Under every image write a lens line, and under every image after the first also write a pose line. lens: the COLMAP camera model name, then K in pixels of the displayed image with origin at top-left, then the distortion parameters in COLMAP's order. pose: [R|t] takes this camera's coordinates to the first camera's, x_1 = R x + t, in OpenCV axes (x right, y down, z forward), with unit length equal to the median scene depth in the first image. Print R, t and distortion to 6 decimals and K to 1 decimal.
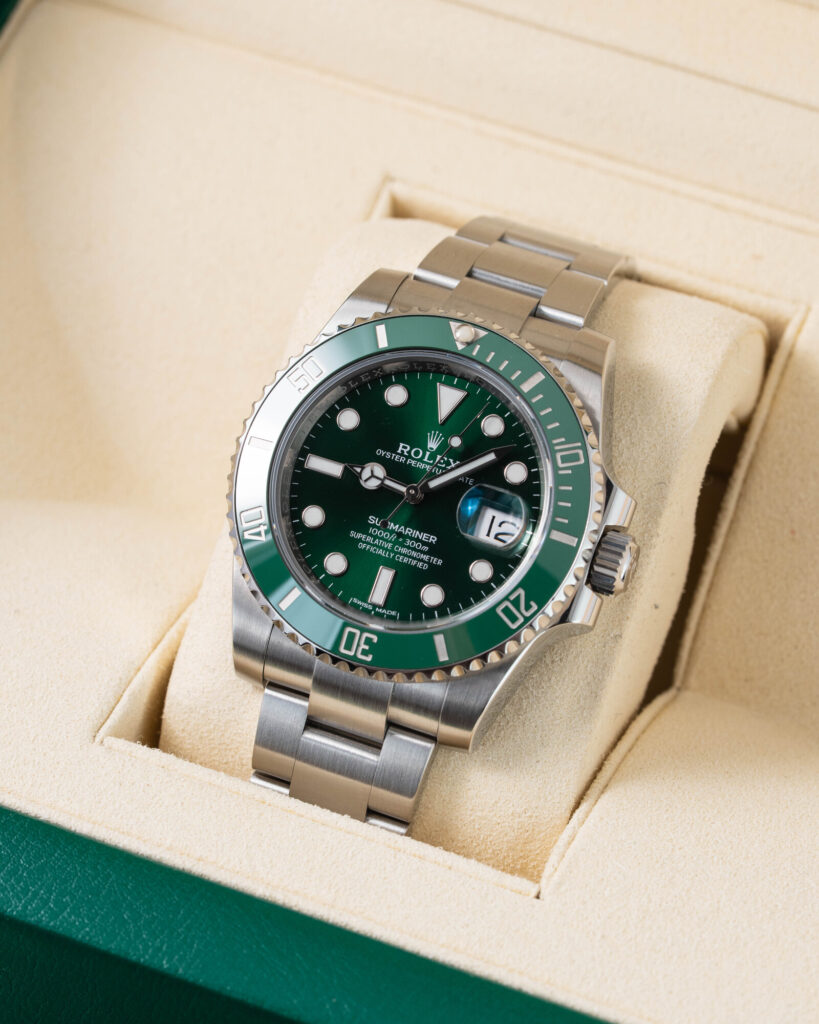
lens RADIAL K [[5047.7, 0, 407.3], [0, 5047.7, 513.6], [0, 0, 1]] dist [0.058958, 0.000000]
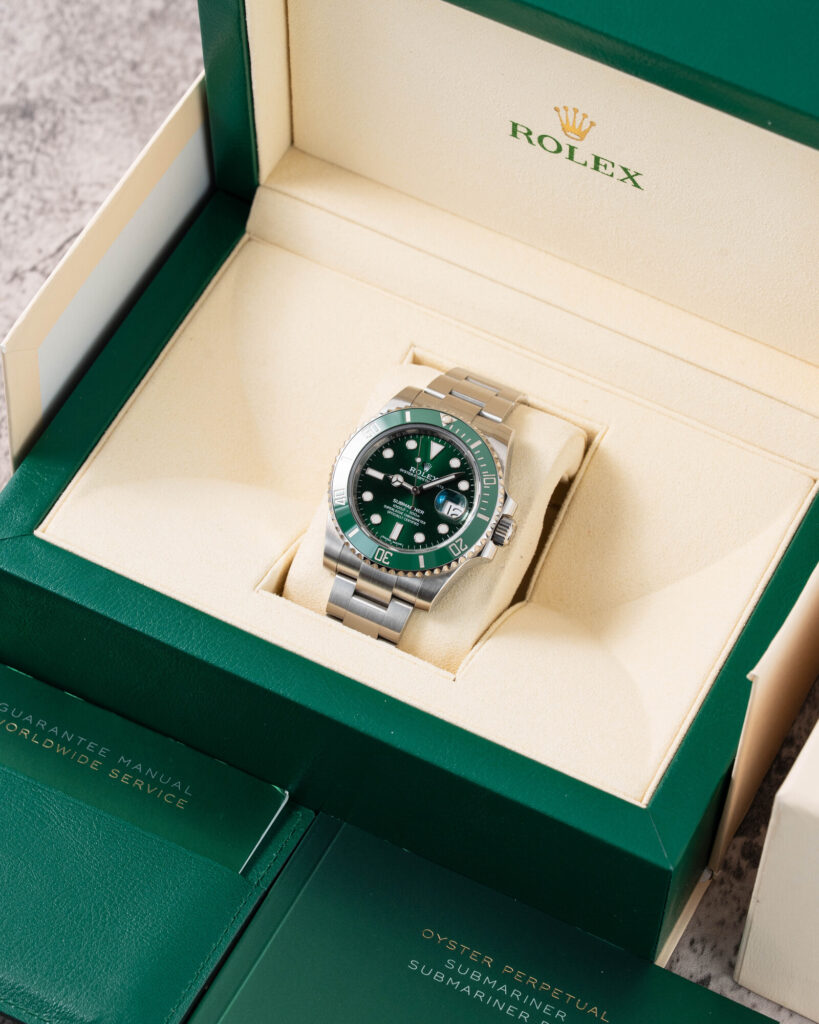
lens RADIAL K [[5047.7, 0, 409.7], [0, 5047.7, 512.0], [0, 0, 1]] dist [0.058958, 0.000000]
pose [[0.994136, 0.104065, 0.029382, -0.062677], [-0.102788, 0.993813, -0.042075, 0.094761], [-0.033579, 0.038809, 0.998682, -1.135579]]
